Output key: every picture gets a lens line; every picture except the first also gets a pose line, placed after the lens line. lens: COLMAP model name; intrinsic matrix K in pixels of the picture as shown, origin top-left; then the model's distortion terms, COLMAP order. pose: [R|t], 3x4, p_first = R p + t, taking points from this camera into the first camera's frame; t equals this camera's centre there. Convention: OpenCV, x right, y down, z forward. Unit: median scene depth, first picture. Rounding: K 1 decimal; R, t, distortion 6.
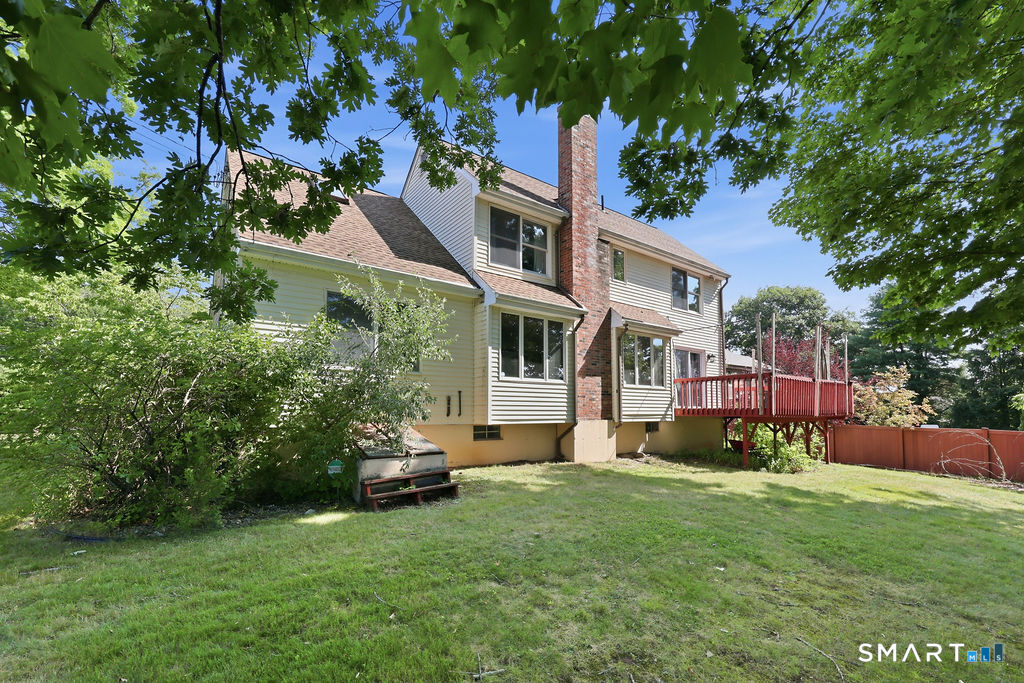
lens RADIAL K [[408.1, 0, 512.8], [0, 408.1, 398.9], [0, 0, 1]] dist [-0.000439, -0.000111]
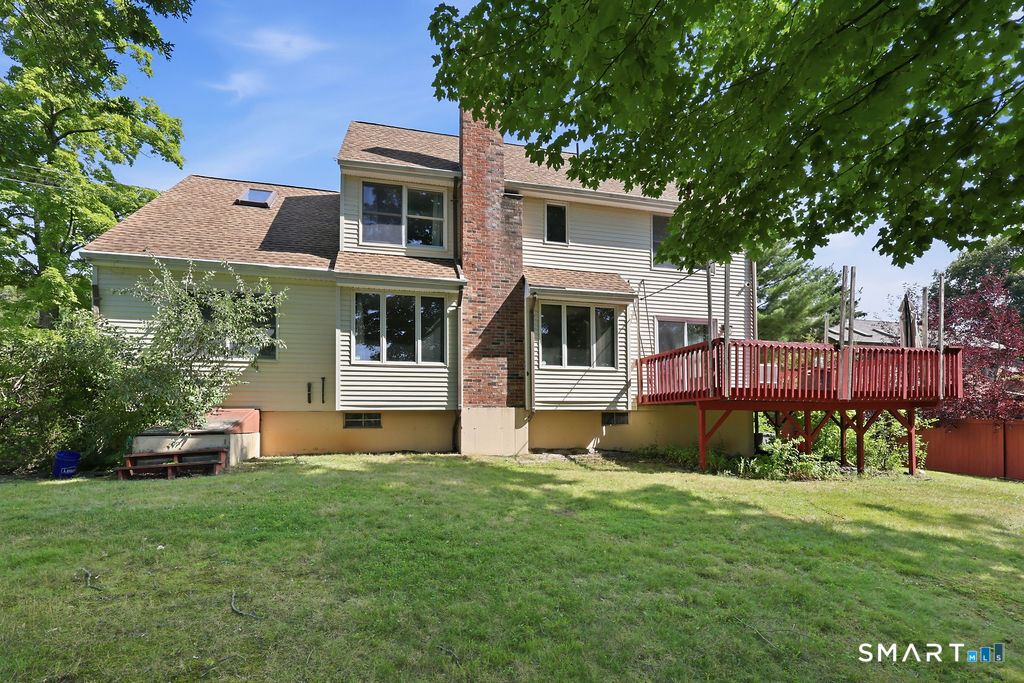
lens RADIAL K [[424.7, 0, 535.0], [0, 424.7, 426.2], [0, 0, 1]] dist [-0.000768, 0.000033]
pose [[0.933801, -0.002697, -0.357782, 0.617476], [0.019182, 0.998911, 0.042535, 0.055954], [0.357278, -0.046582, 0.932836, 0.183525]]
